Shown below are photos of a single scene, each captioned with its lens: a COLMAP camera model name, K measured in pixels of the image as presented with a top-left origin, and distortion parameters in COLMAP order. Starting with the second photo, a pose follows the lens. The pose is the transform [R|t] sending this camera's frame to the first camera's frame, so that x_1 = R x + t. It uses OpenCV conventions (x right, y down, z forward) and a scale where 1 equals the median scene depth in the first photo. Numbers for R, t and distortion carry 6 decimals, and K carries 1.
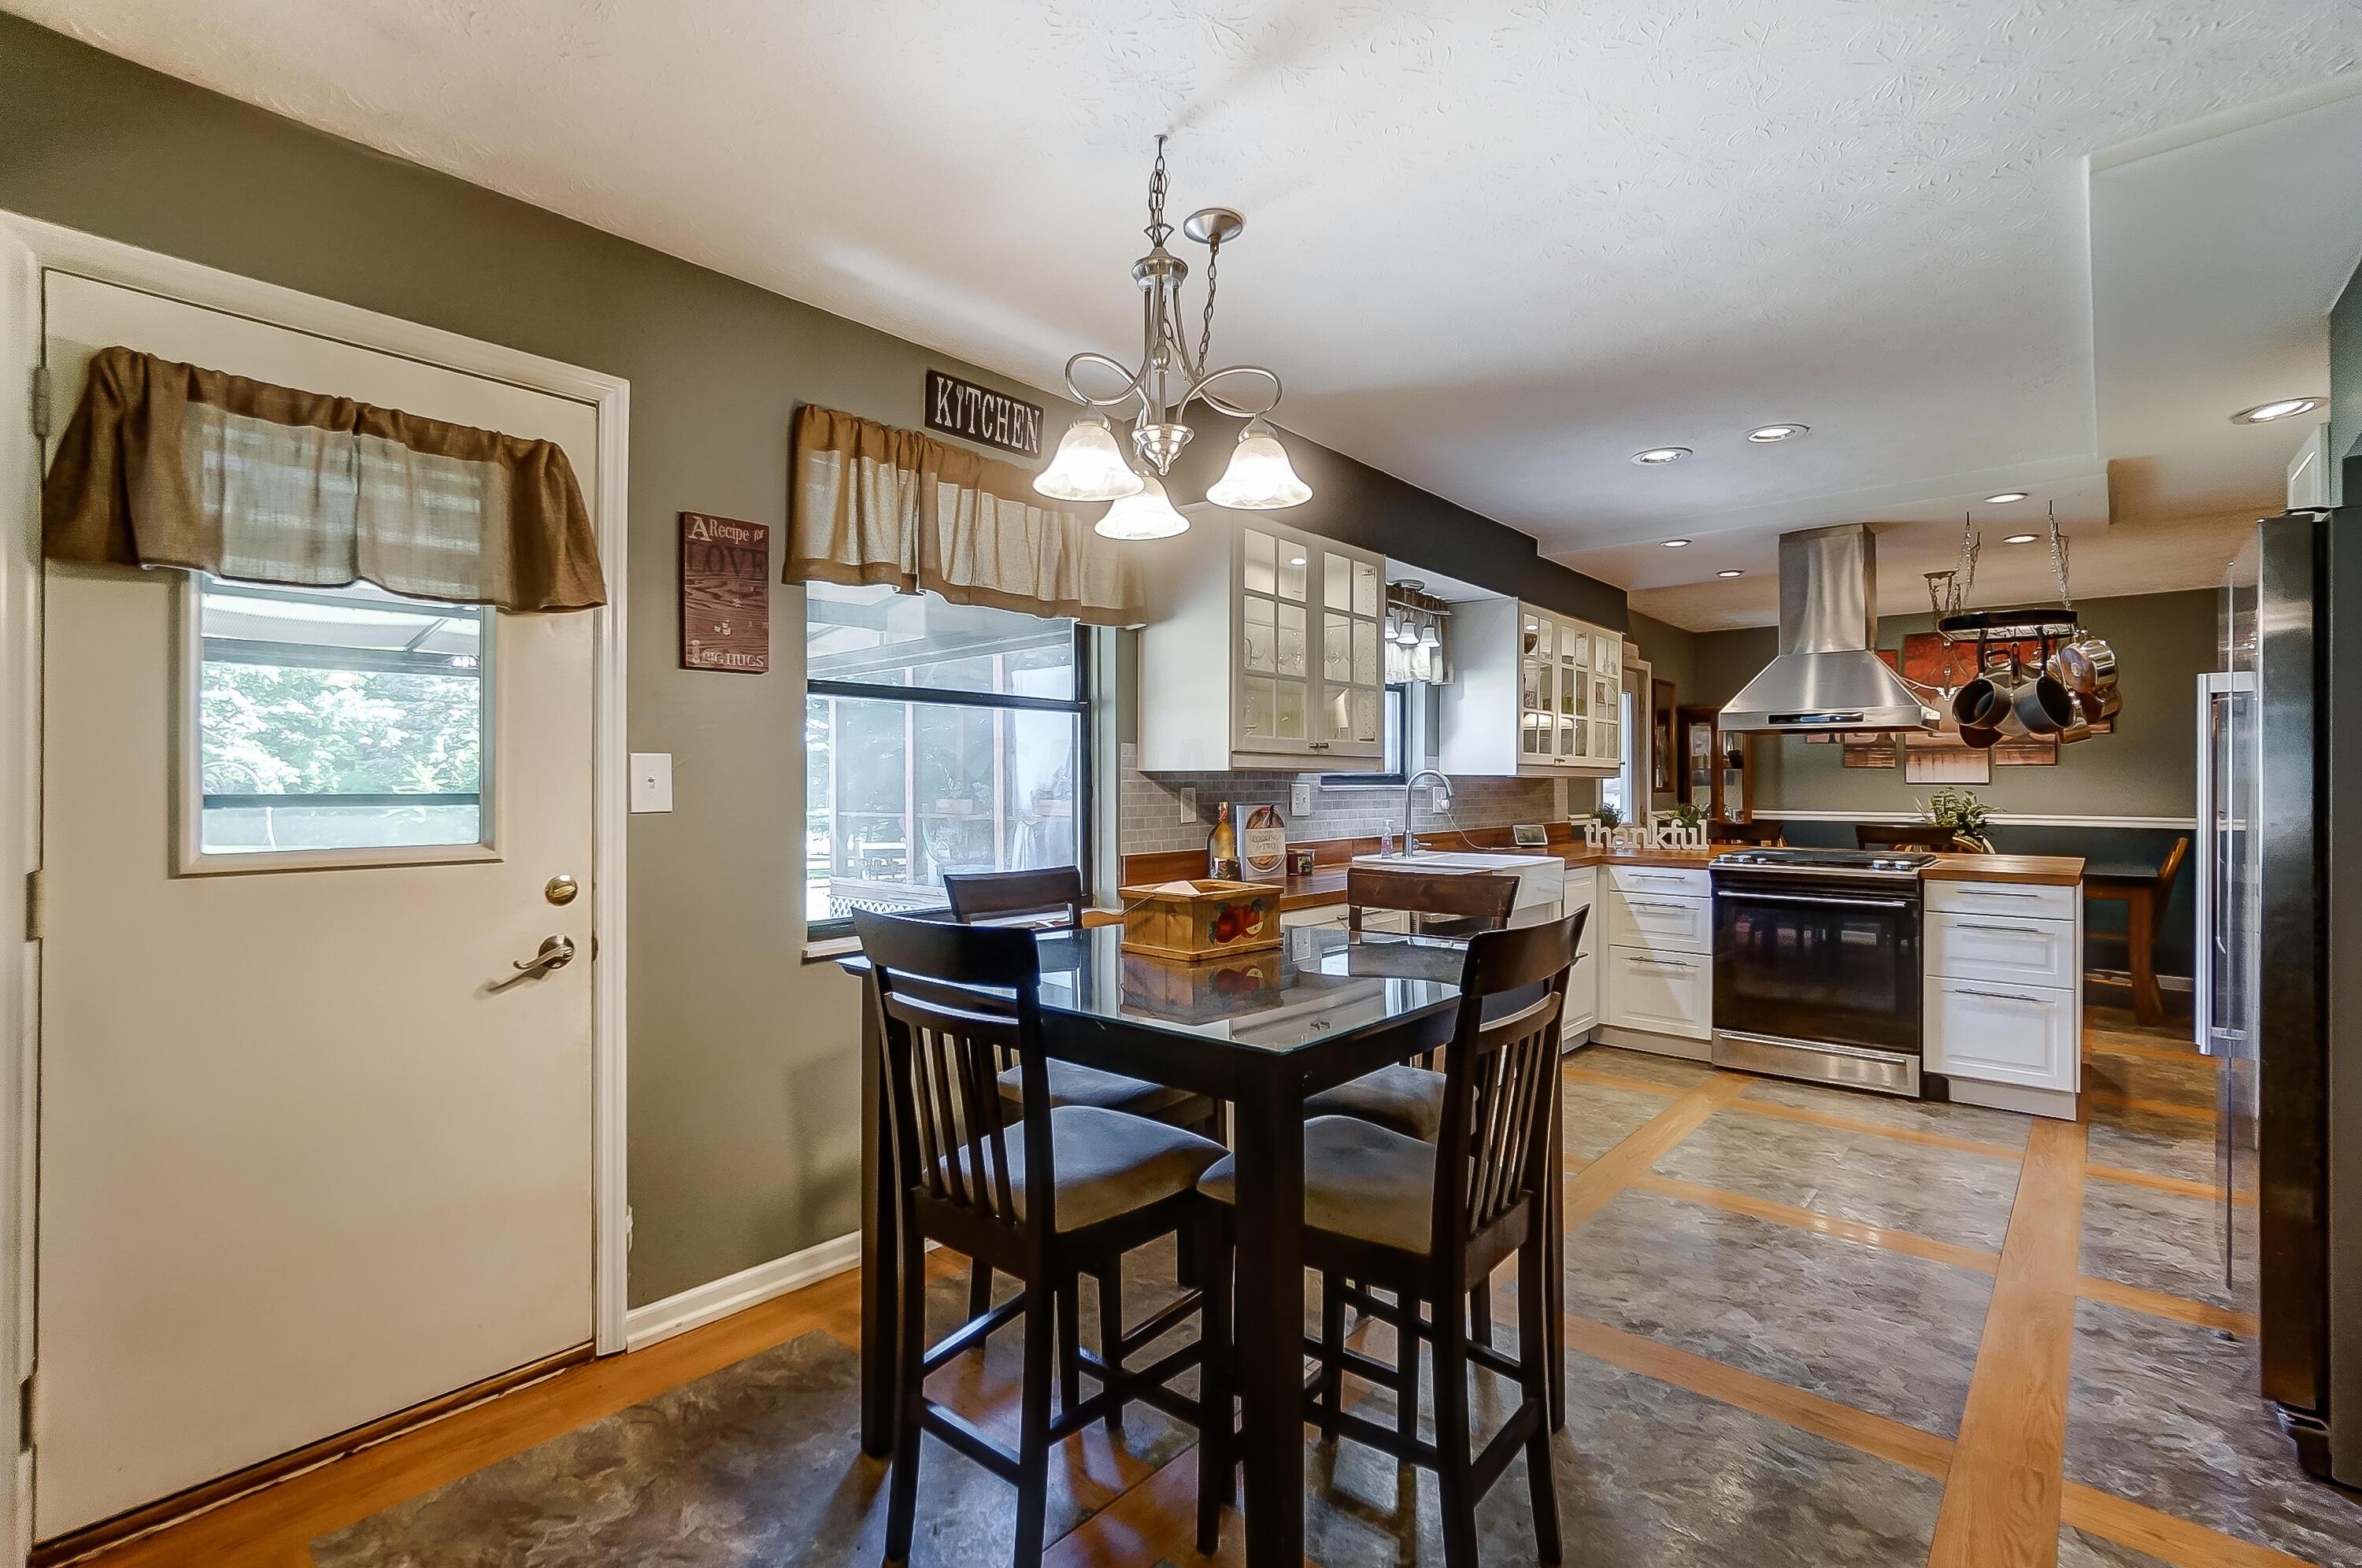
lens RADIAL K [[1062.7, 0, 1178.4], [0, 1062.7, 775.1], [0, 0, 1]] dist [-0.025259, 0.015630]
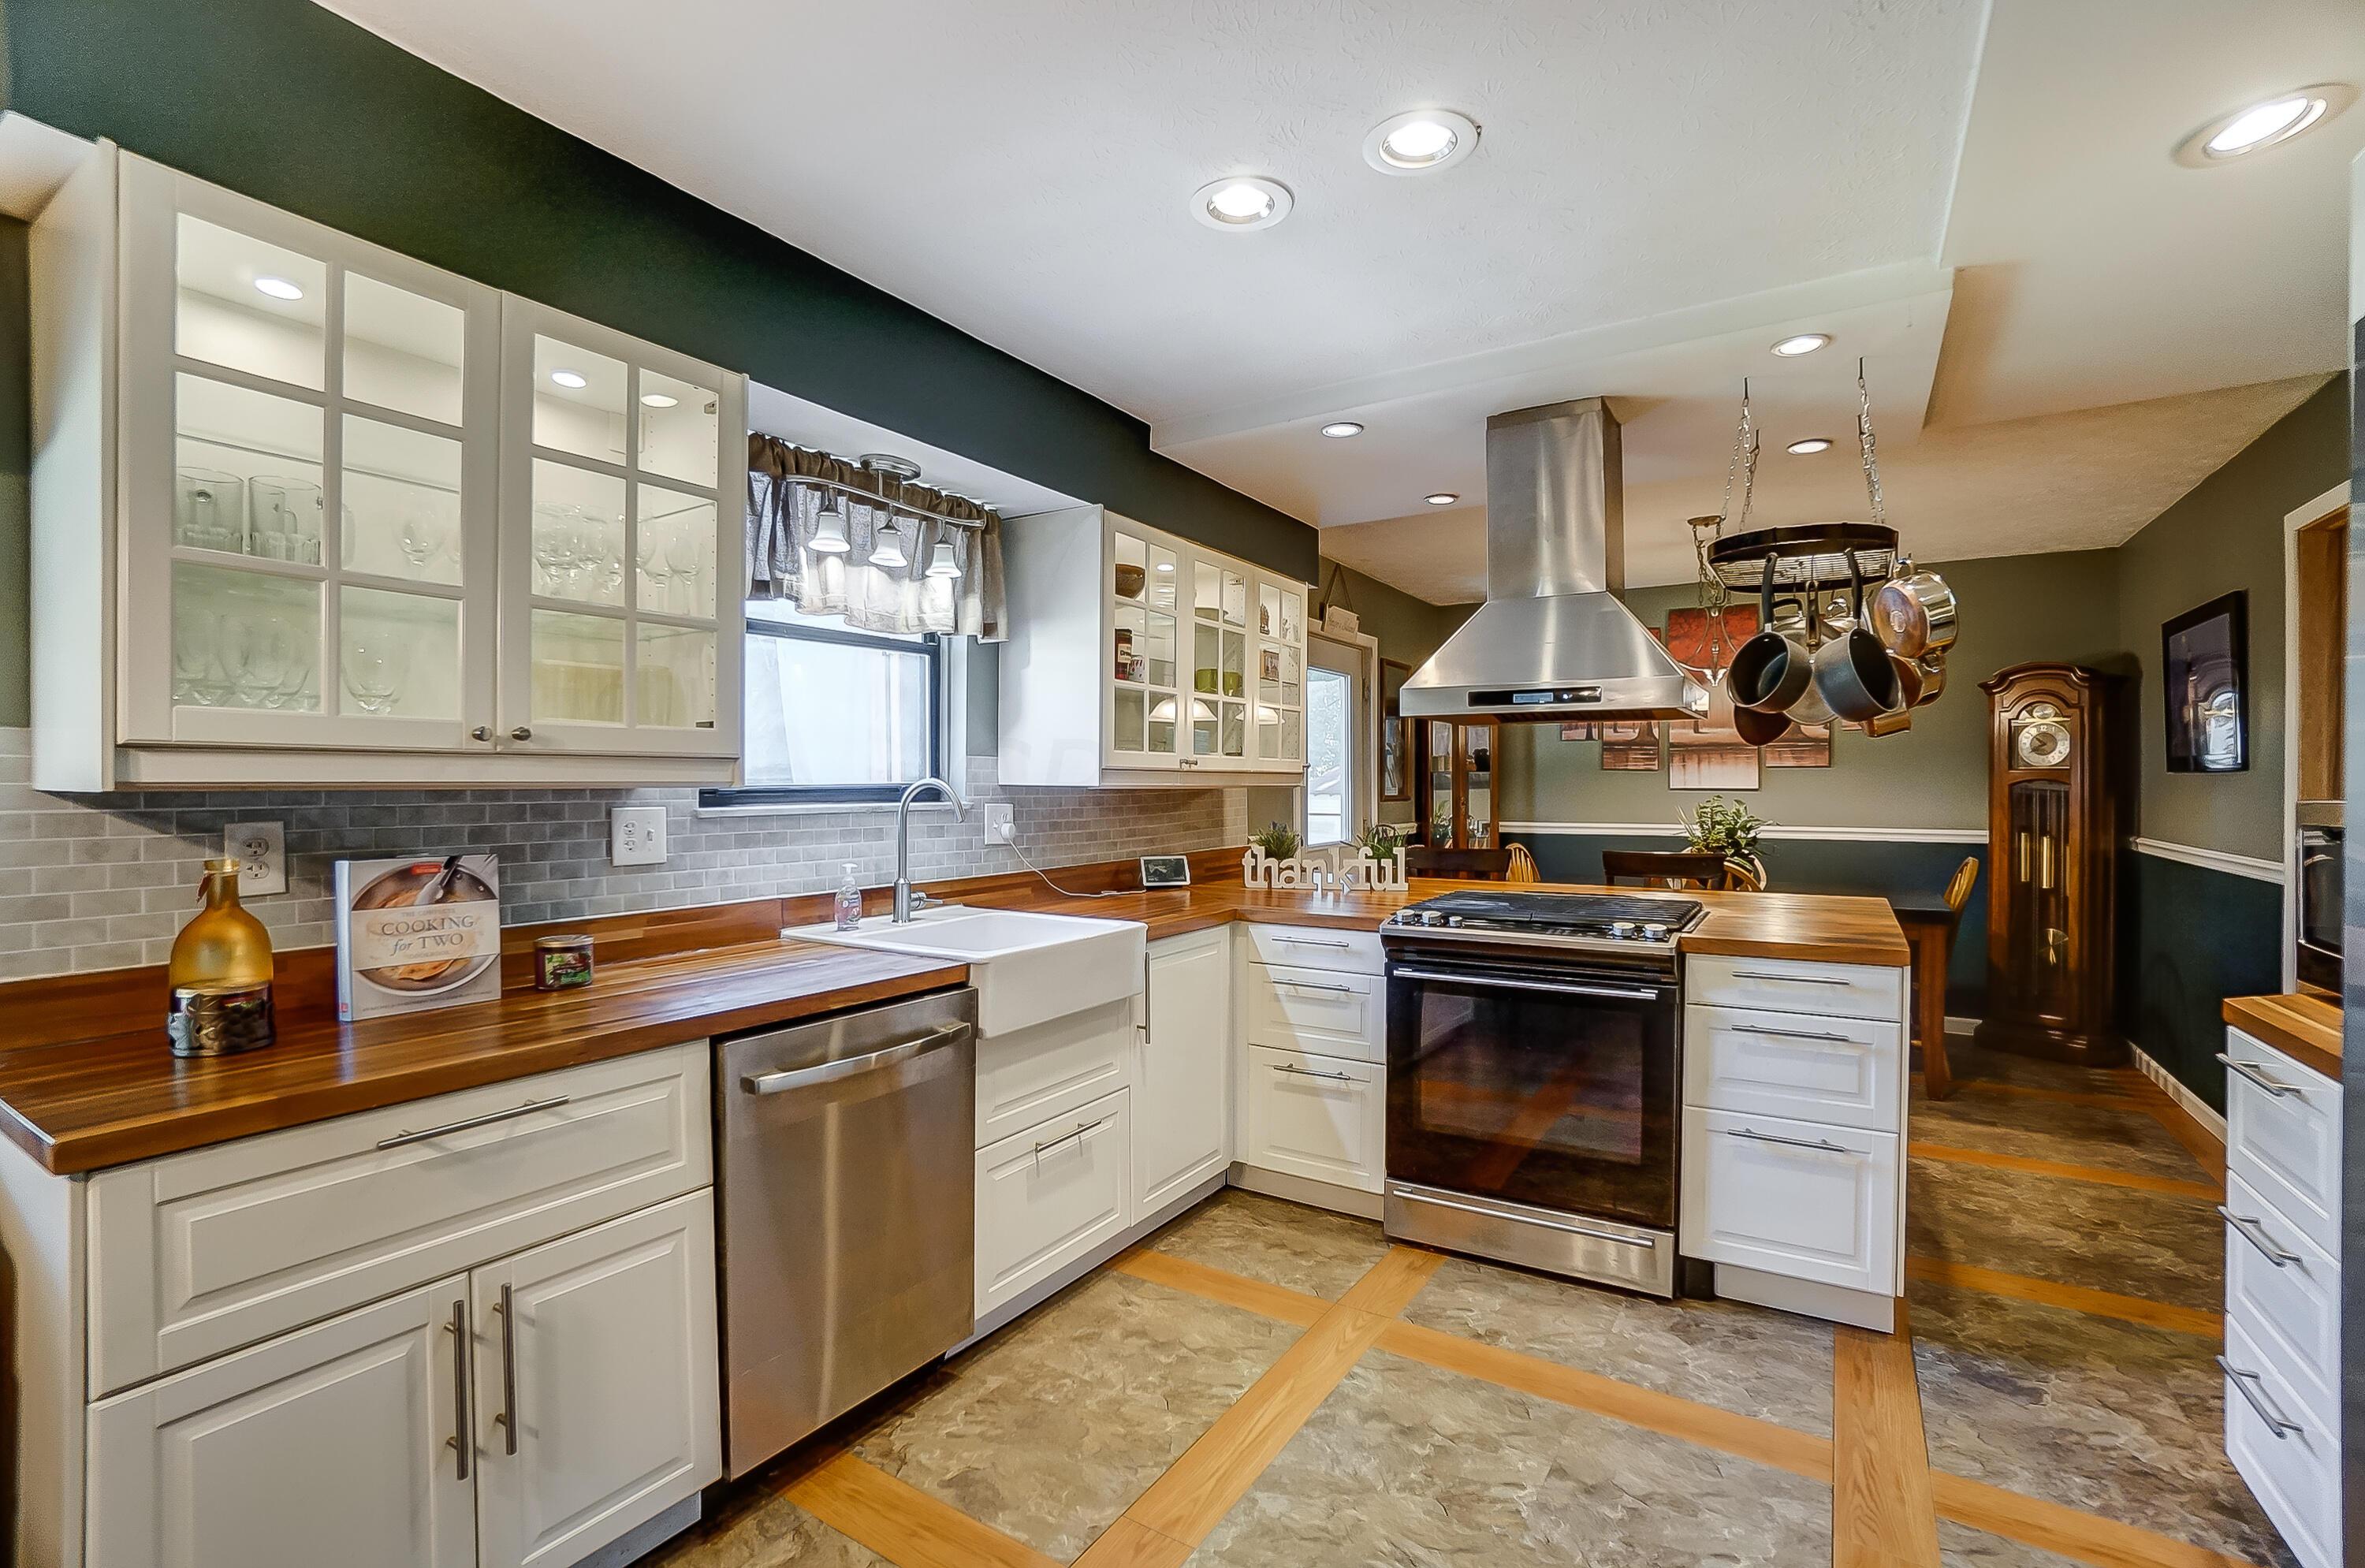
lens RADIAL K [[1060.8, 0, 1170.1], [0, 1060.8, 782.6], [0, 0, 1]] dist [-0.067164, 0.026665]
pose [[0.988278, -0.002366, 0.152647, 0.282813], [0.001110, 0.999965, 0.008312, -0.007515], [-0.152662, -0.008045, 0.988246, 0.395530]]
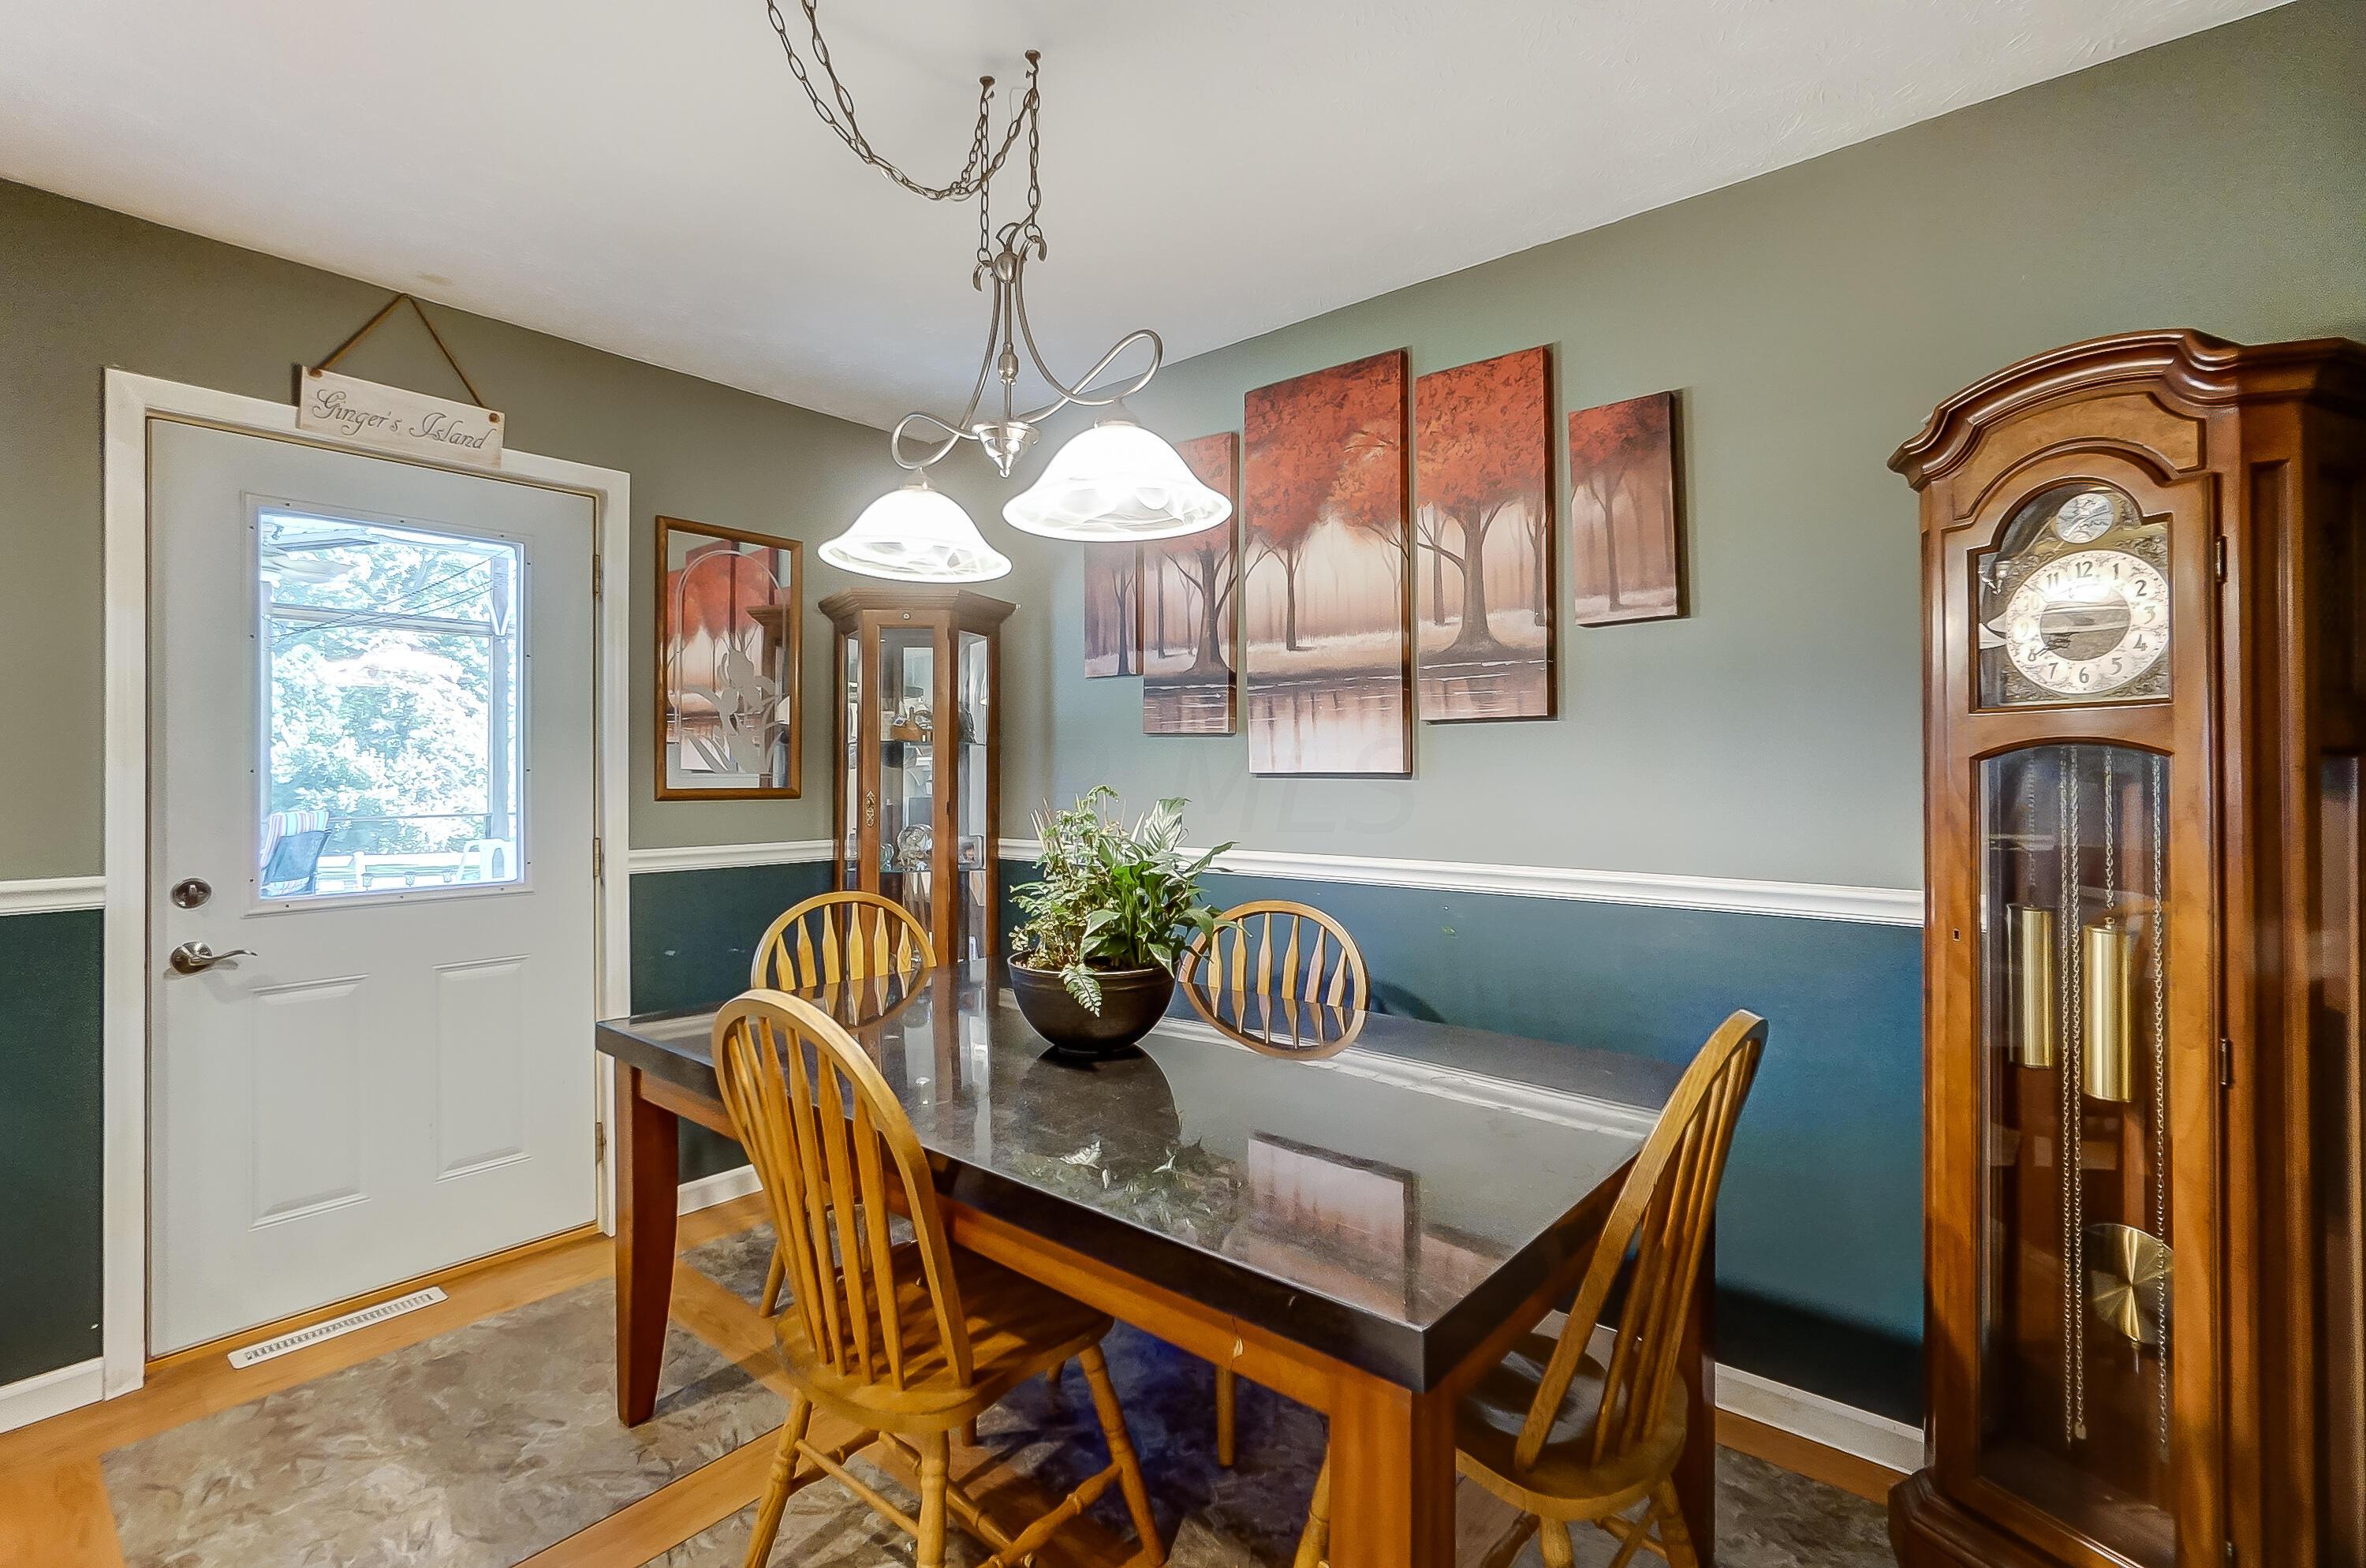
lens RADIAL K [[1064.7, 0, 1180.4], [0, 1064.7, 775.1], [0, 0, 1]] dist [-0.025259, 0.015630]
pose [[0.999945, -0.005572, 0.008923, 1.060520], [0.005482, 0.999933, 0.010172, 0.006109], [-0.008979, -0.010123, 0.999908, 0.981850]]
